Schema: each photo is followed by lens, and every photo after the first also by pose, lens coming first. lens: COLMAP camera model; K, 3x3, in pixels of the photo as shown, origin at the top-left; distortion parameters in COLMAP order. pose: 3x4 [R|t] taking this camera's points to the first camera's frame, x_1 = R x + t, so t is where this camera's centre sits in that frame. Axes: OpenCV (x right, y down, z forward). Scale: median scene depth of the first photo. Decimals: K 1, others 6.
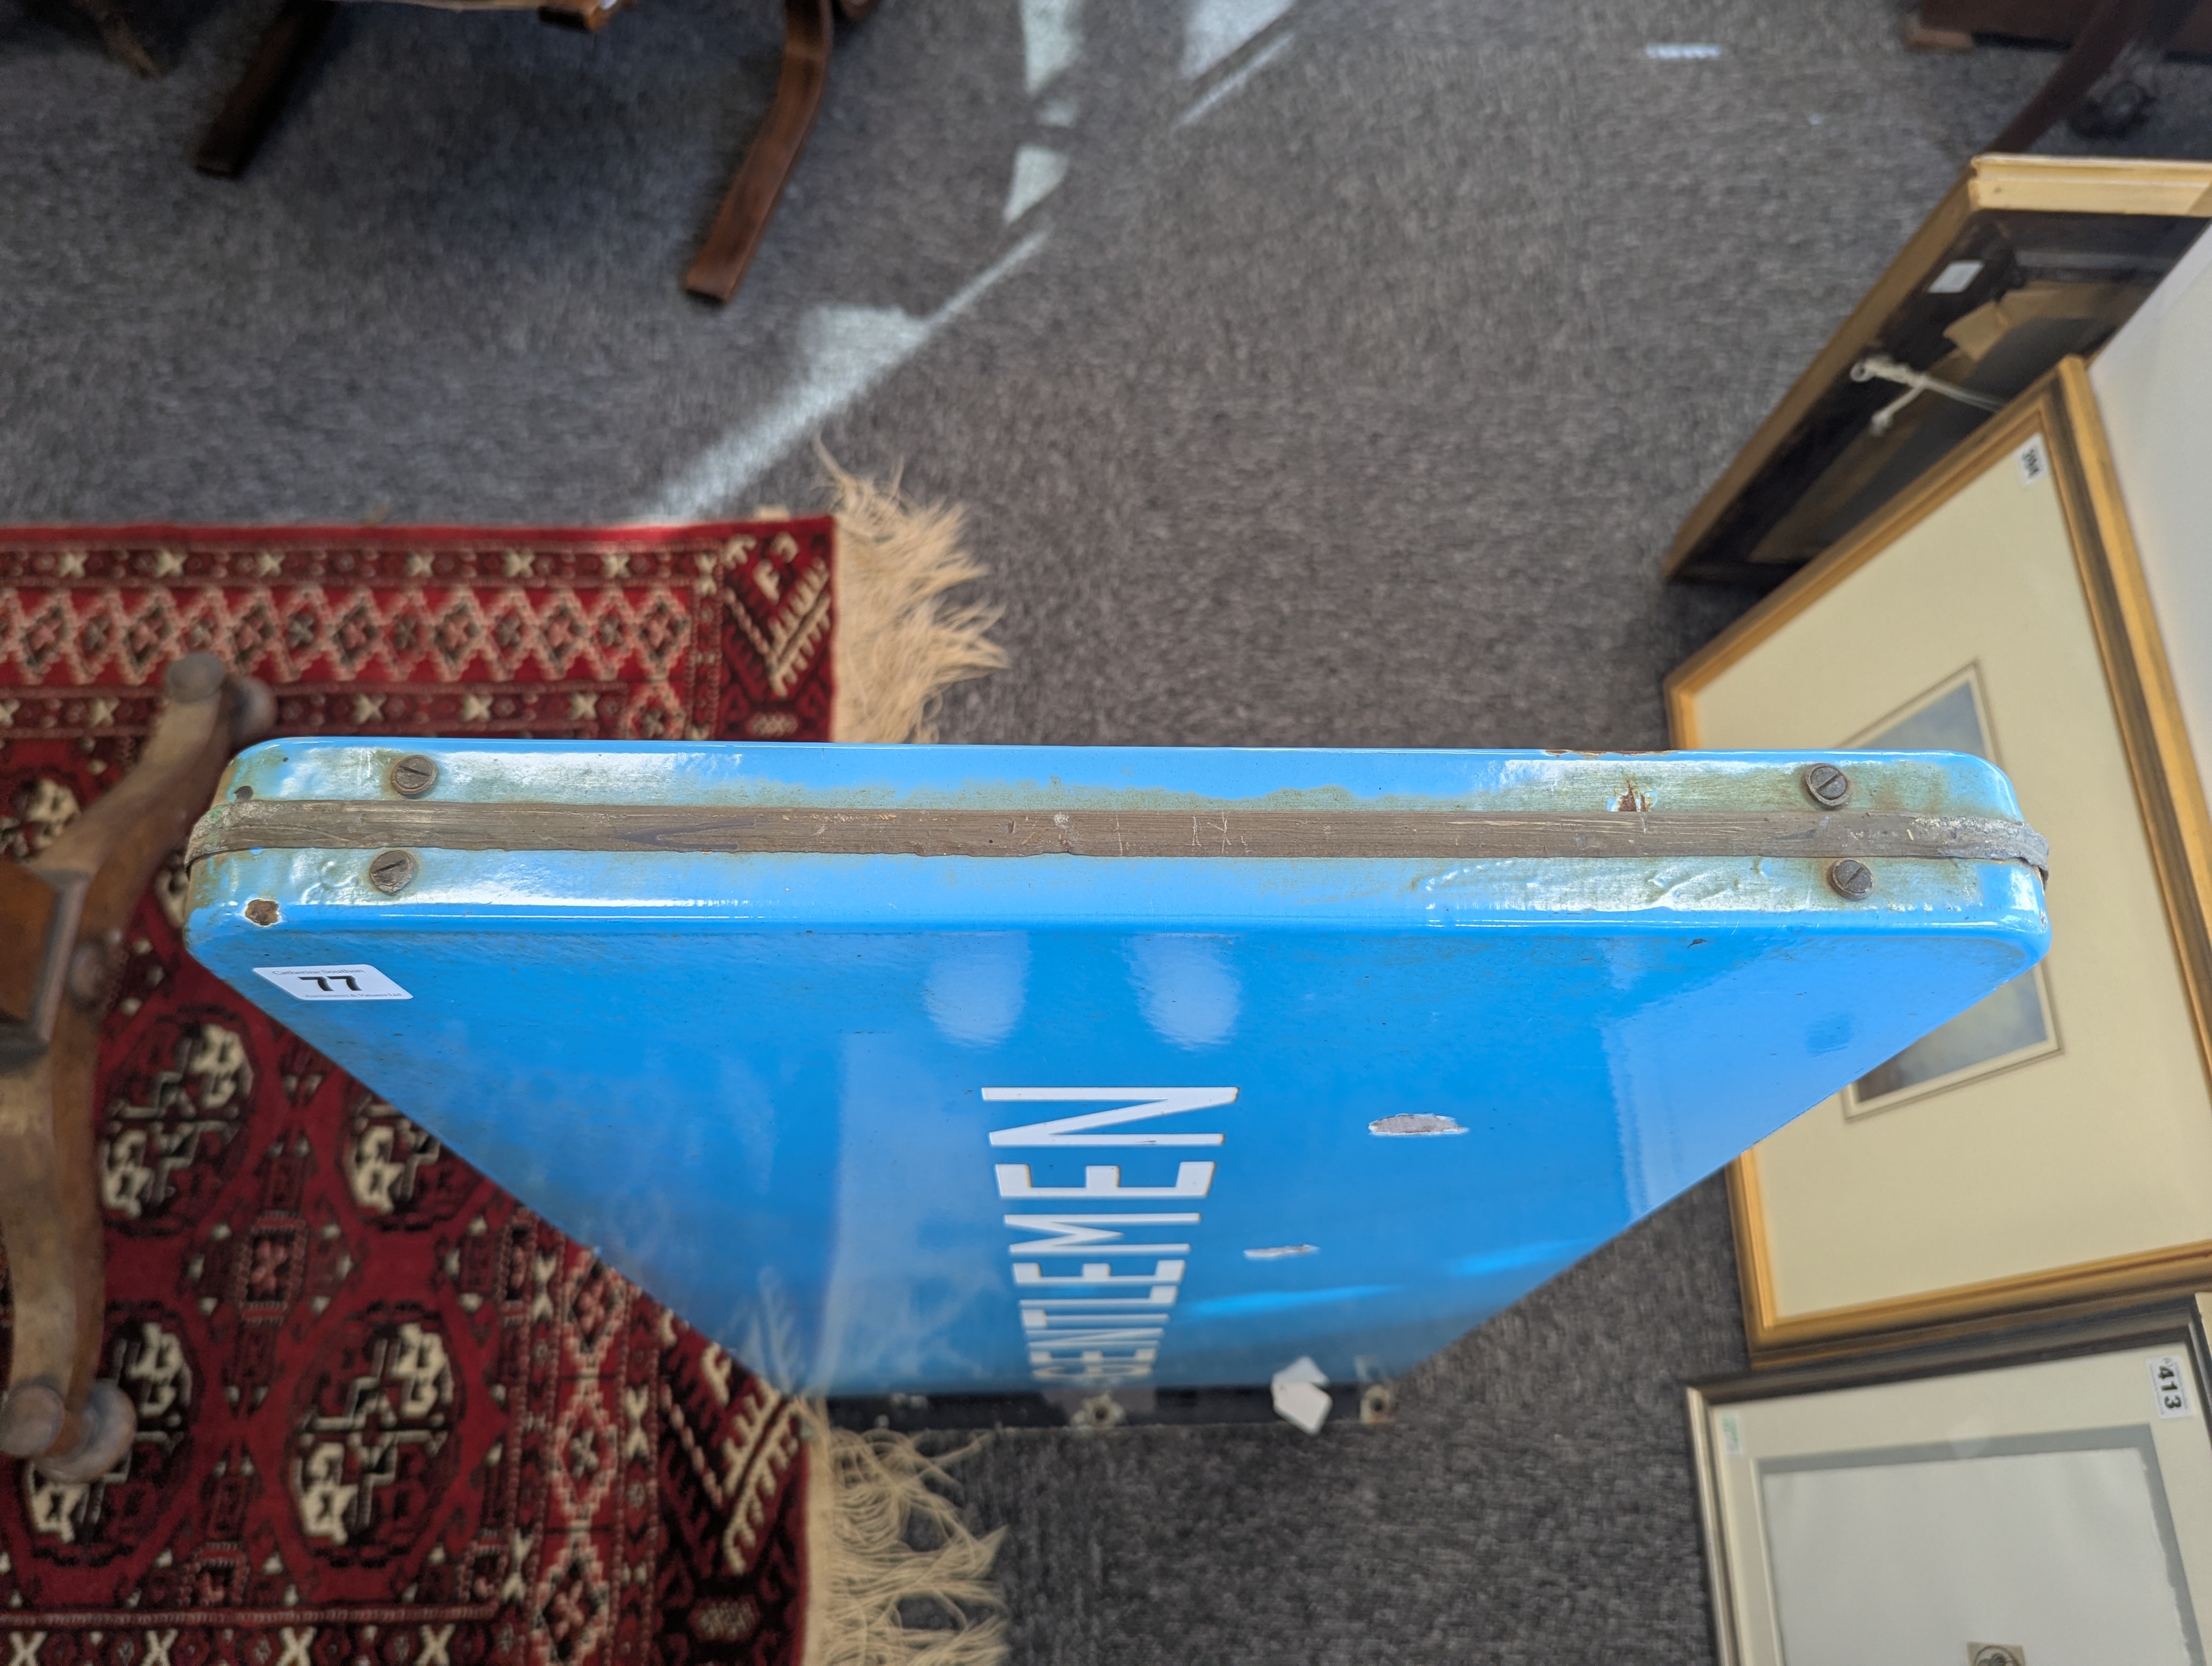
lens RADIAL K [[1613.5, 0, 1111.0], [0, 1613.5, 864.6], [0, 0, 1]] dist [0.035238, -0.043478]
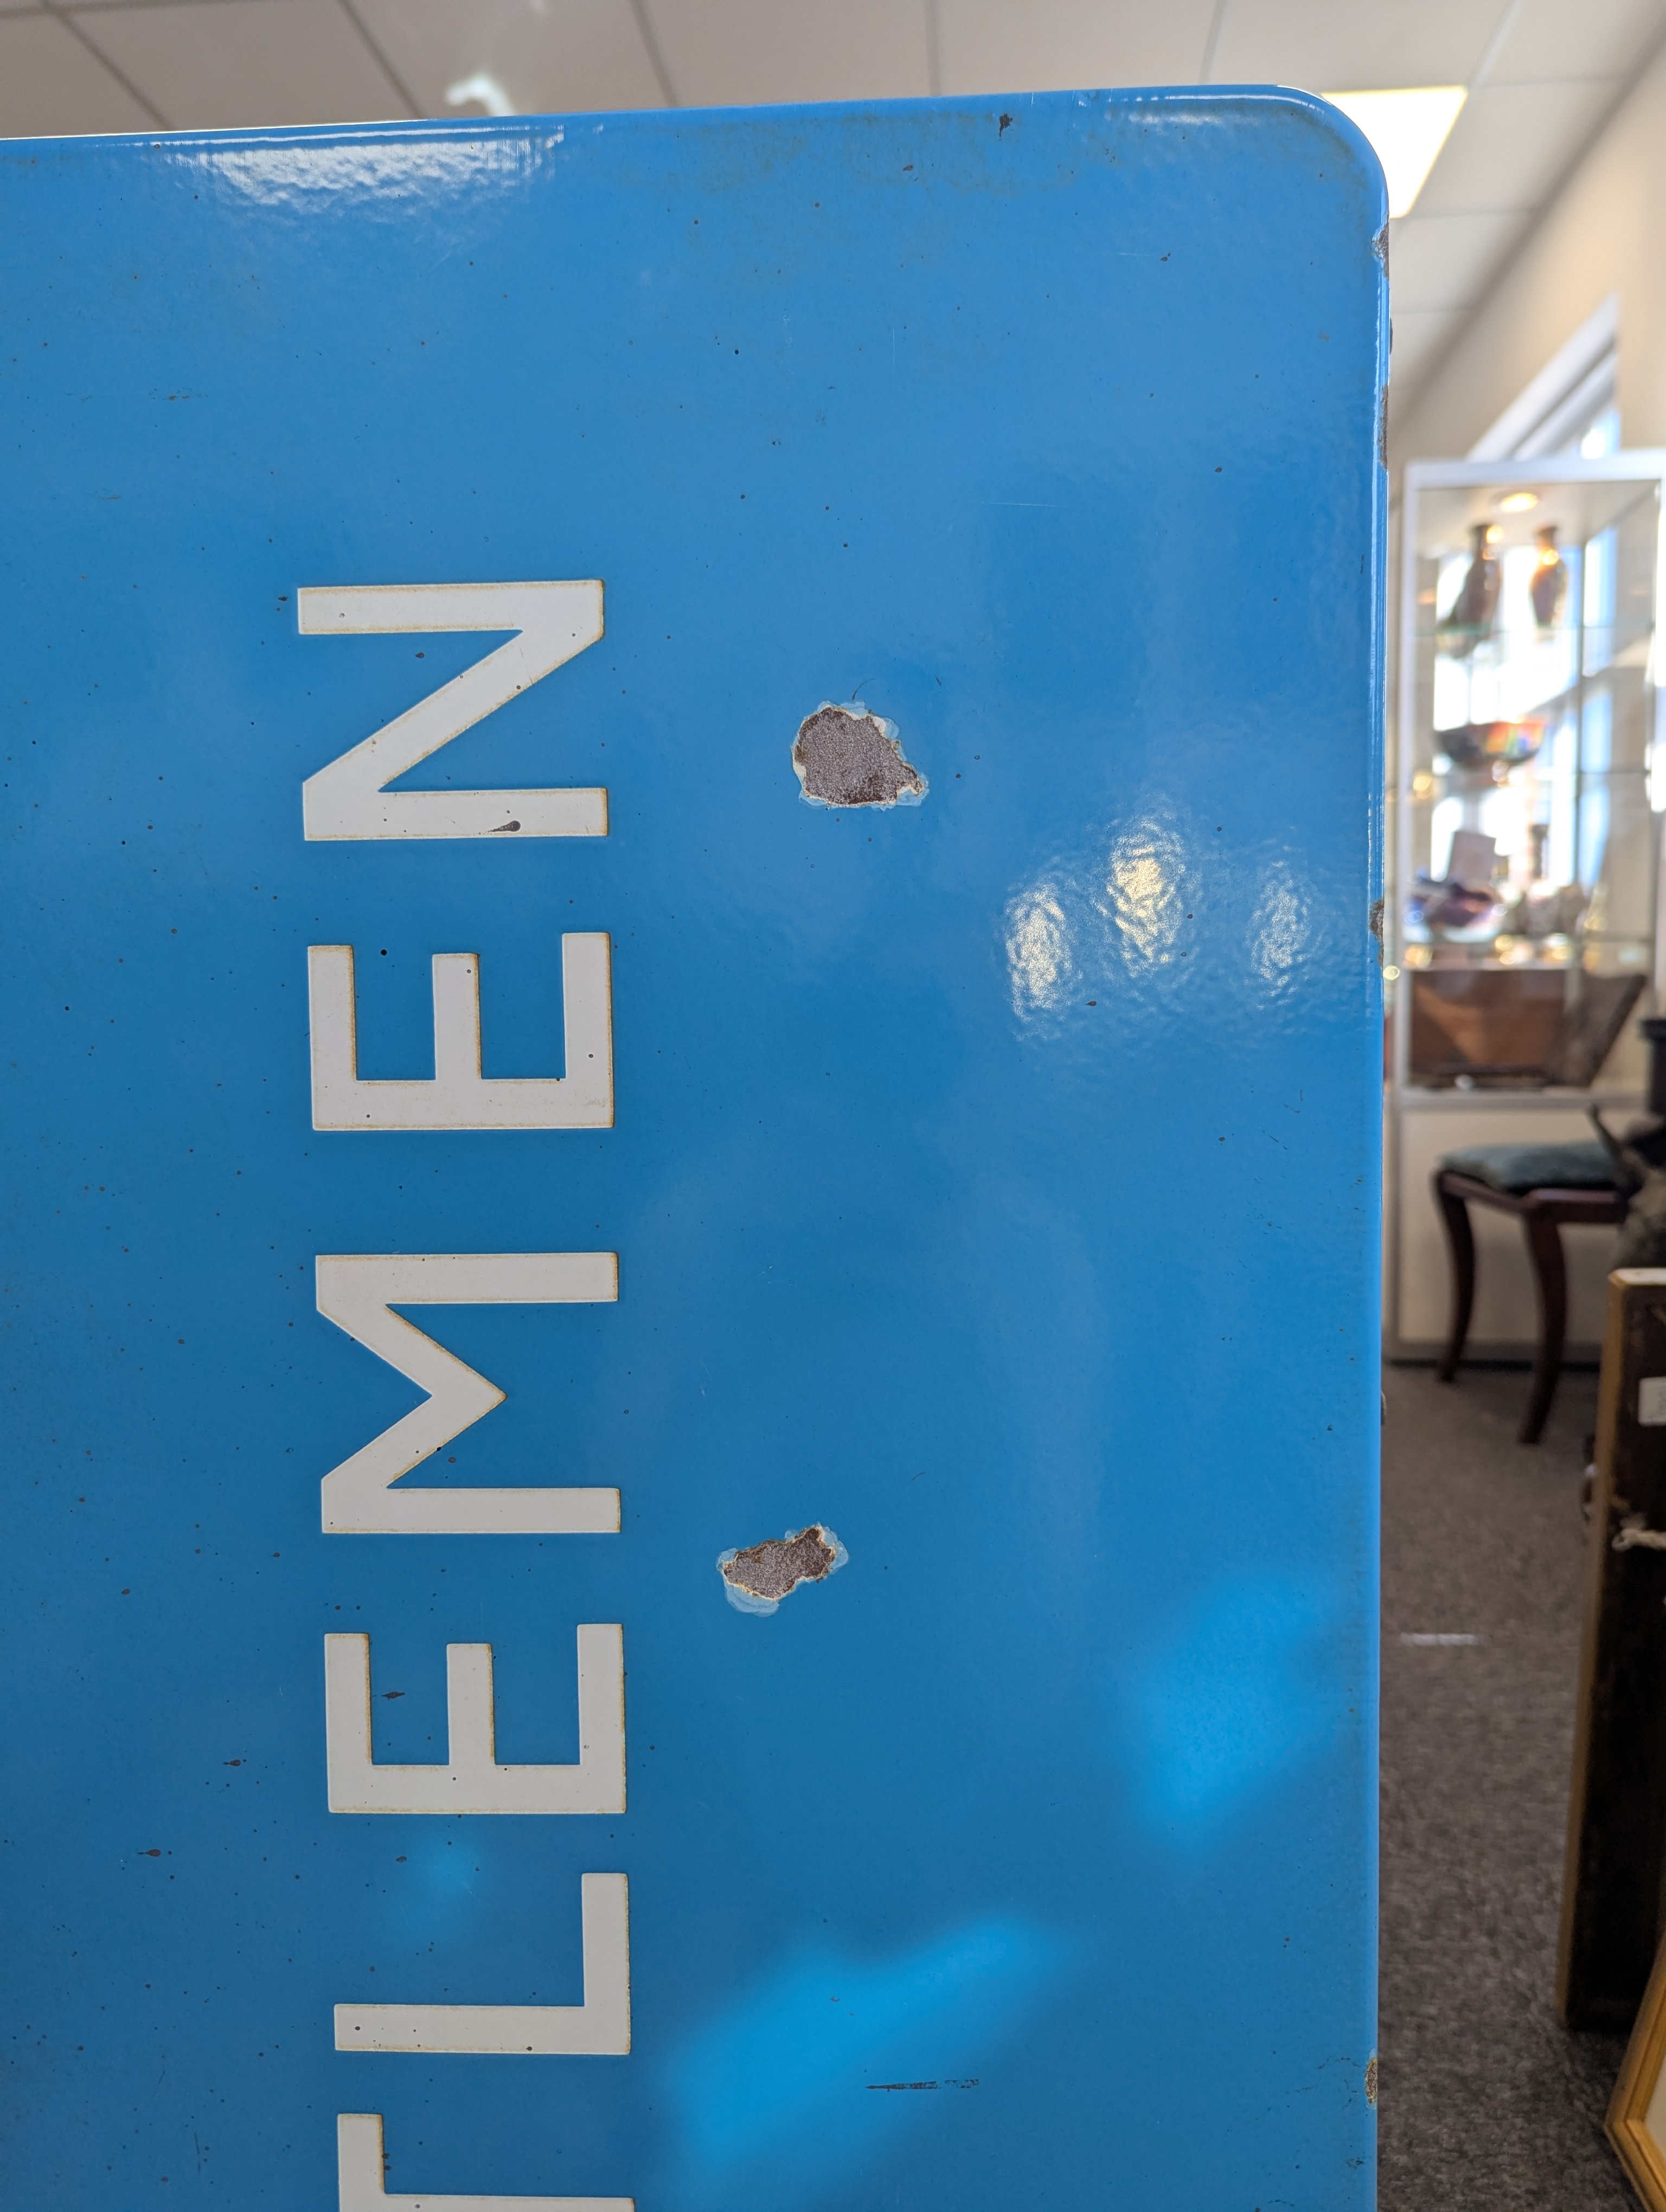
lens RADIAL K [[1613.5, 0, 877.6], [0, 1613.5, 1100.2], [0, 0, 1]] dist [0.035238, -0.043478]
pose [[0.998071, -0.030227, -0.054224, 0.098456], [-0.035058, 0.446396, -0.894148, 0.382106], [0.051233, 0.894325, 0.444476, 0.335356]]
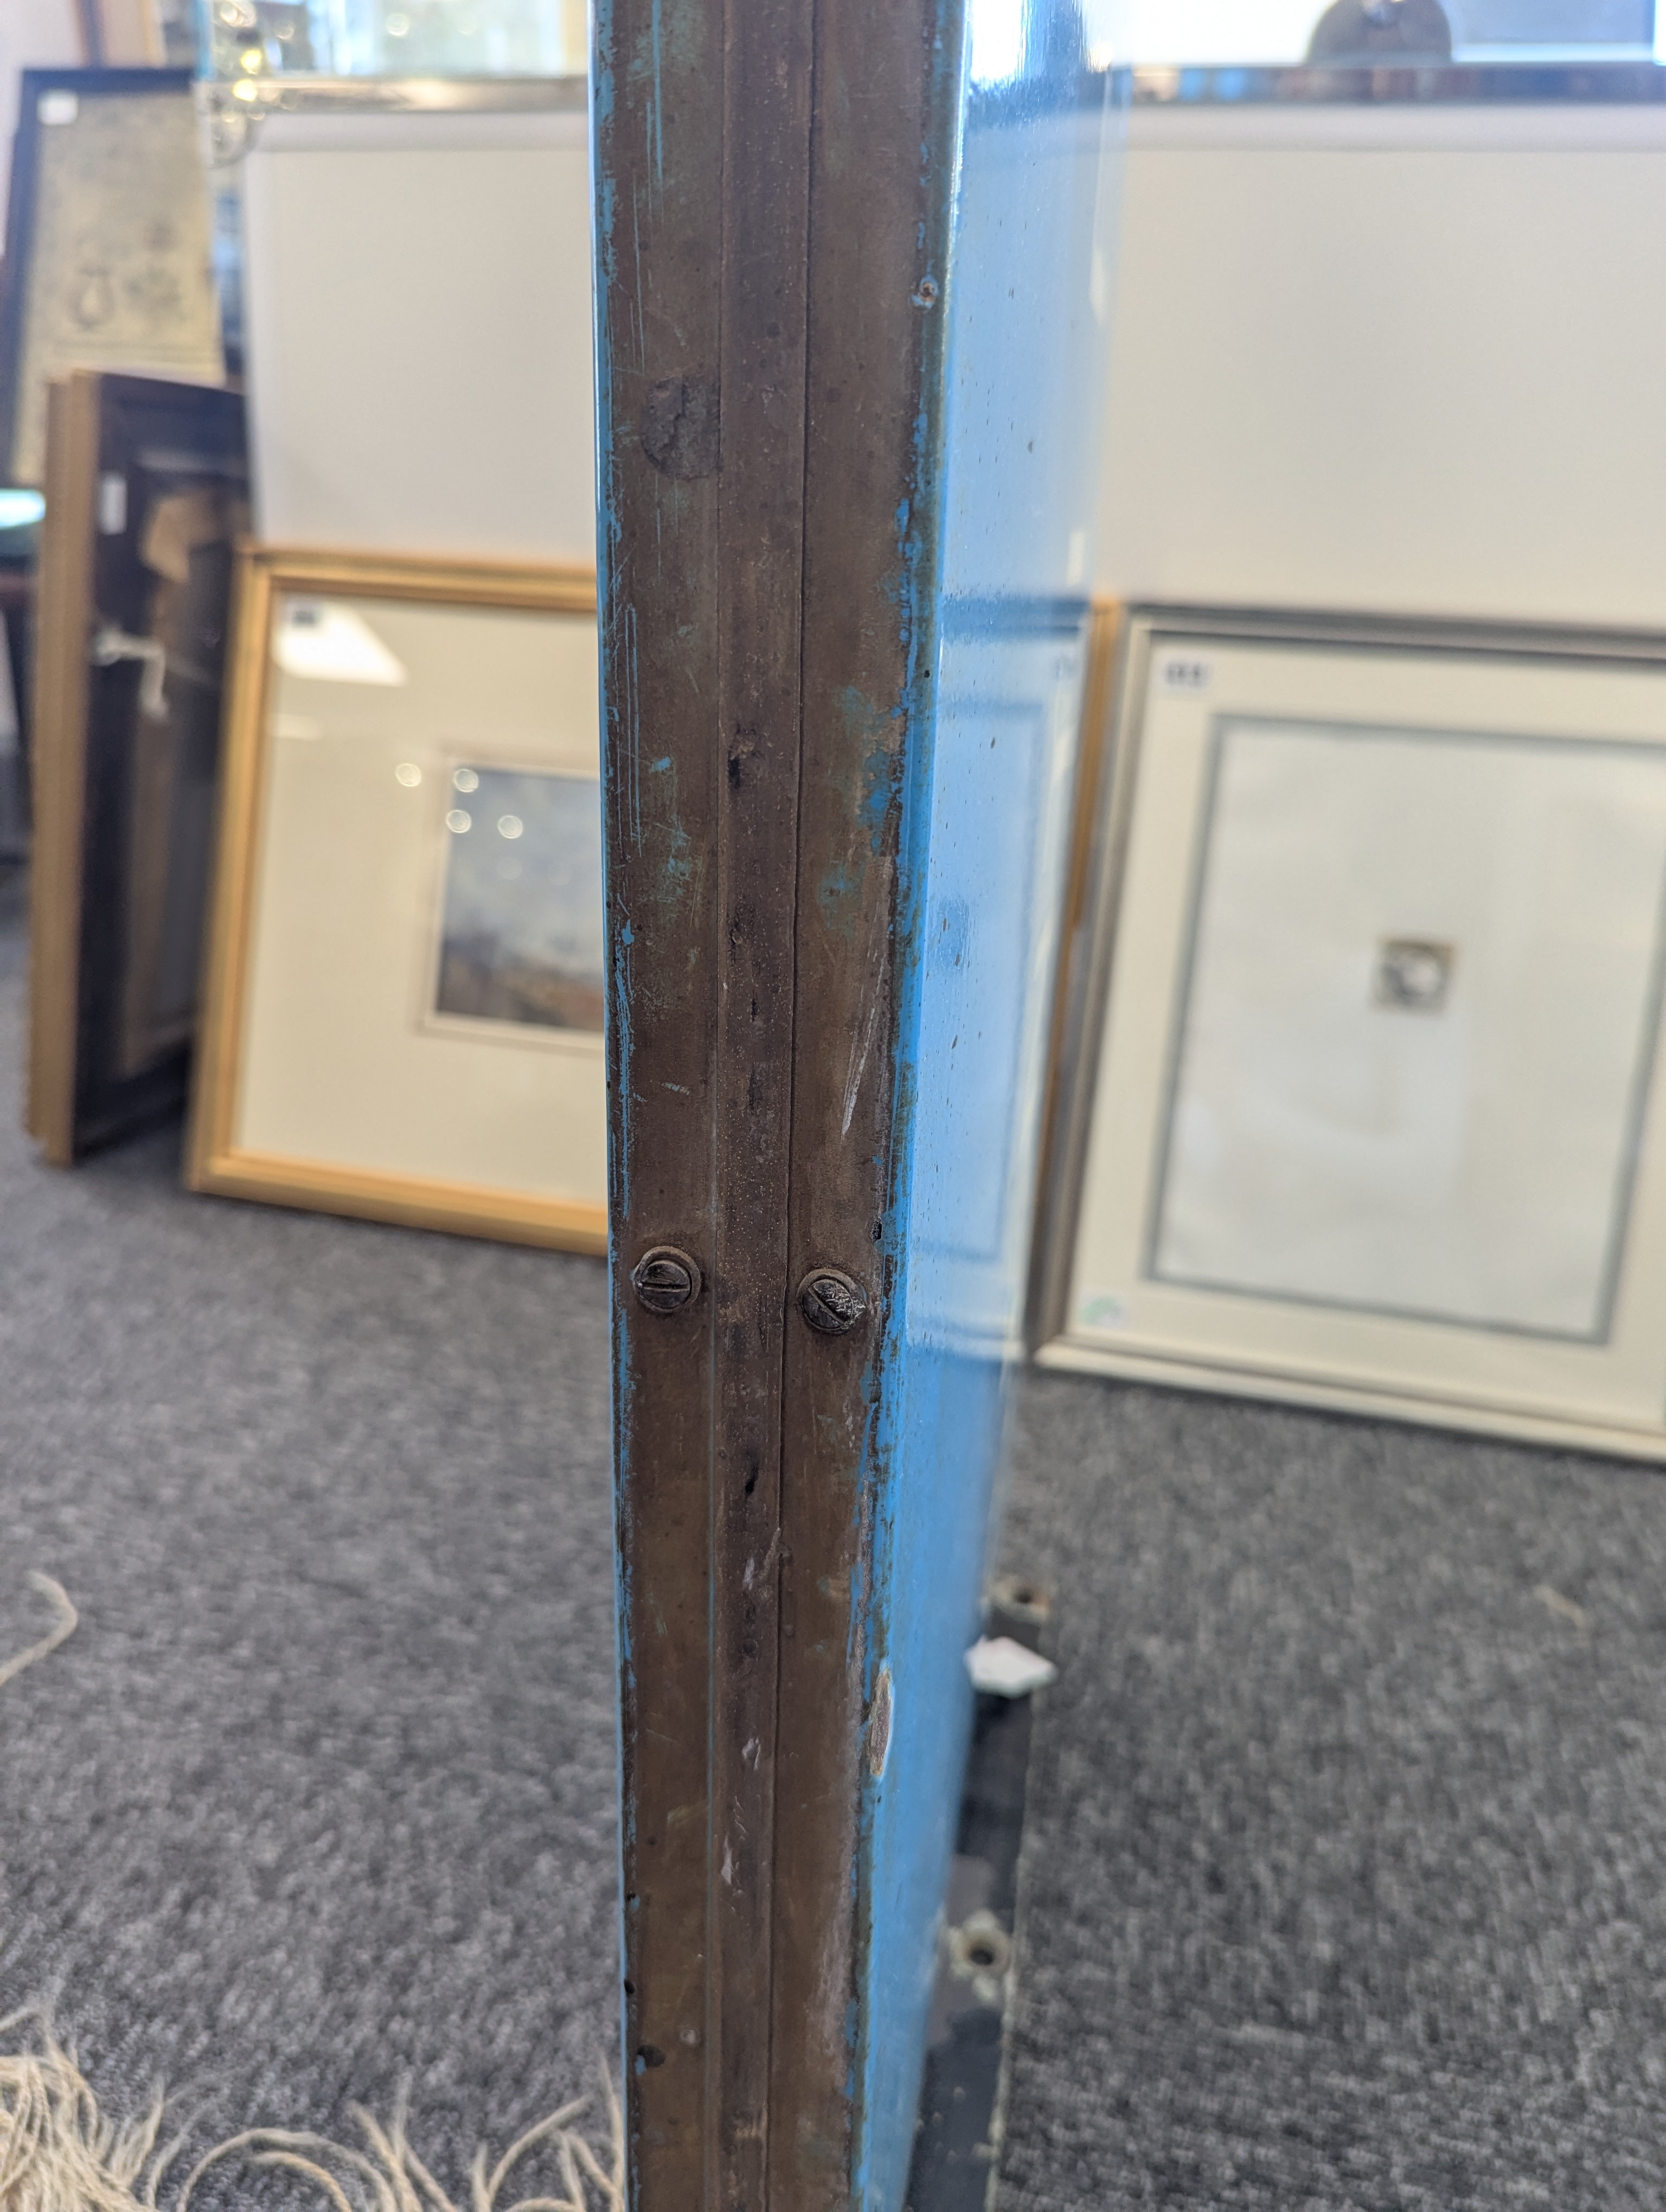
lens RADIAL K [[1613.5, 0, 851.9], [0, 1613.5, 1107.9], [0, 0, 1]] dist [0.035238, -0.043478]
pose [[0.197715, -0.334787, 0.921318, -0.364317], [0.880446, 0.473850, -0.016757, 0.194834], [-0.430956, 0.814484, 0.388450, 0.626363]]
